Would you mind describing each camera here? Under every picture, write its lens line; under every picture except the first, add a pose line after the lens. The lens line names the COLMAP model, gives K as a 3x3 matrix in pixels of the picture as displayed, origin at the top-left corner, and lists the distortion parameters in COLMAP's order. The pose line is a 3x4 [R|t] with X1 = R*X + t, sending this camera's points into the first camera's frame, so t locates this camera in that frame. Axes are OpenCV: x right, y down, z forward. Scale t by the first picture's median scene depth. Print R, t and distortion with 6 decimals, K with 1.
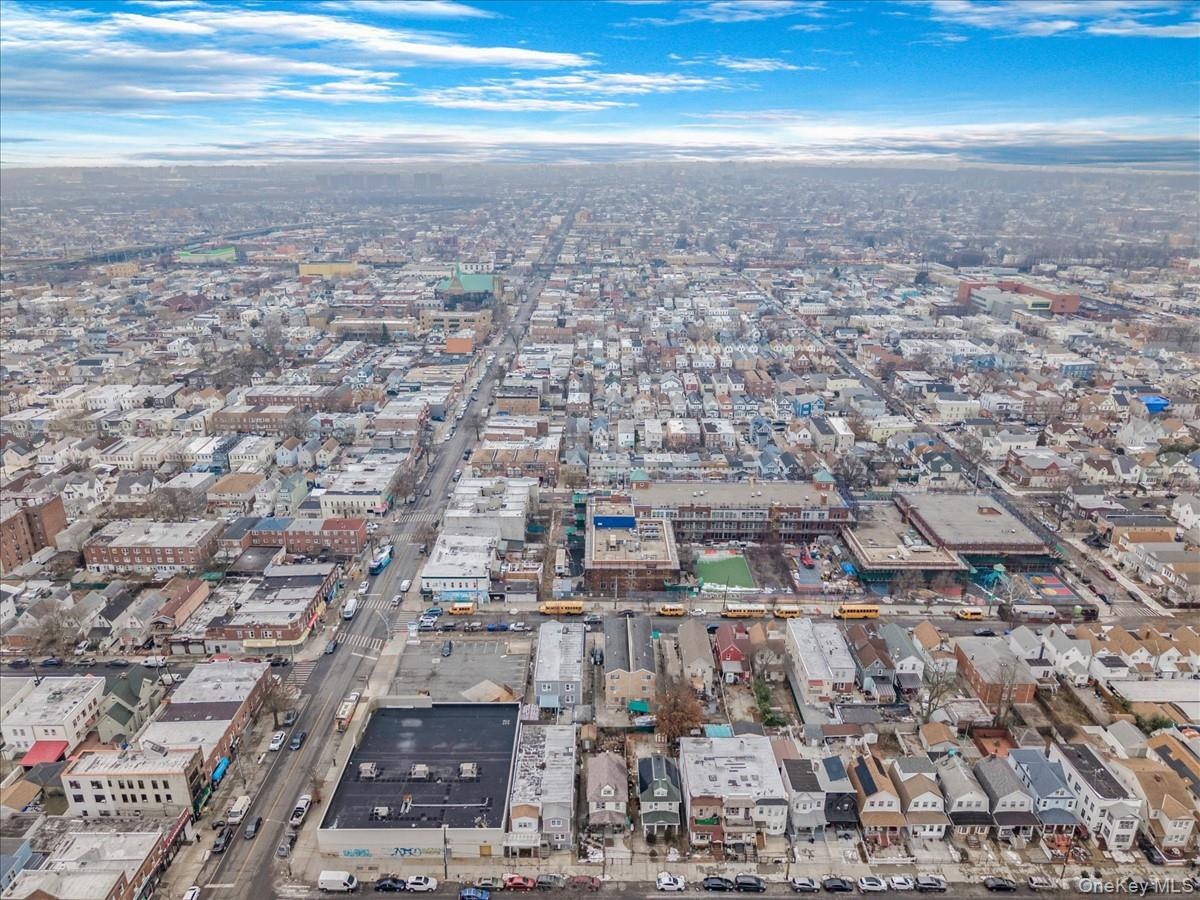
lens RADIAL K [[556.0, 0, 600.0], [0, 556.0, 450.0], [0, 0, 1]] dist [0.011295, -0.005983]
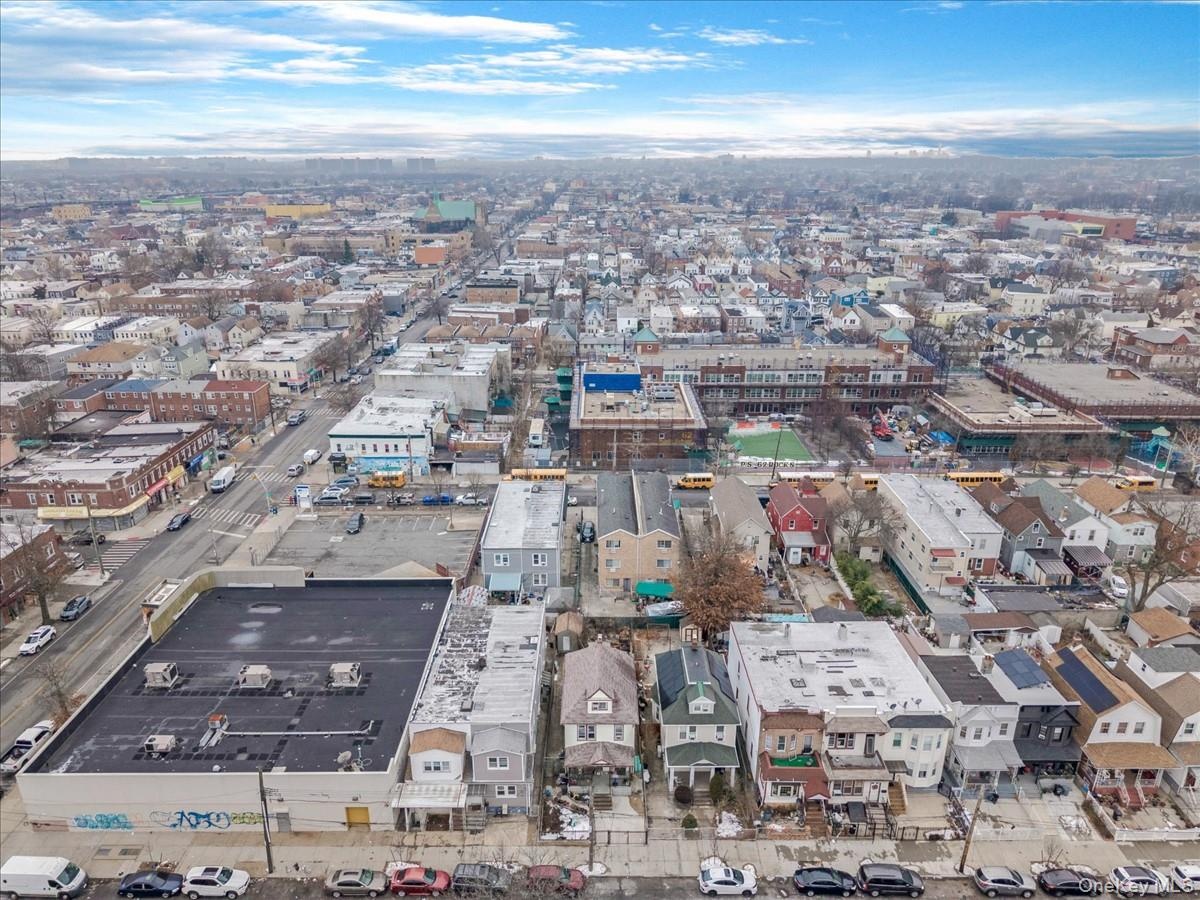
lens RADIAL K [[556.0, 0, 600.0], [0, 556.0, 450.0], [0, 0, 1]] dist [0.011295, -0.005983]
pose [[0.999985, 0.001396, 0.005233, 0.008717], [-0.001382, 0.999996, -0.002658, 0.306725], [-0.005237, 0.002651, 0.999983, 0.391149]]
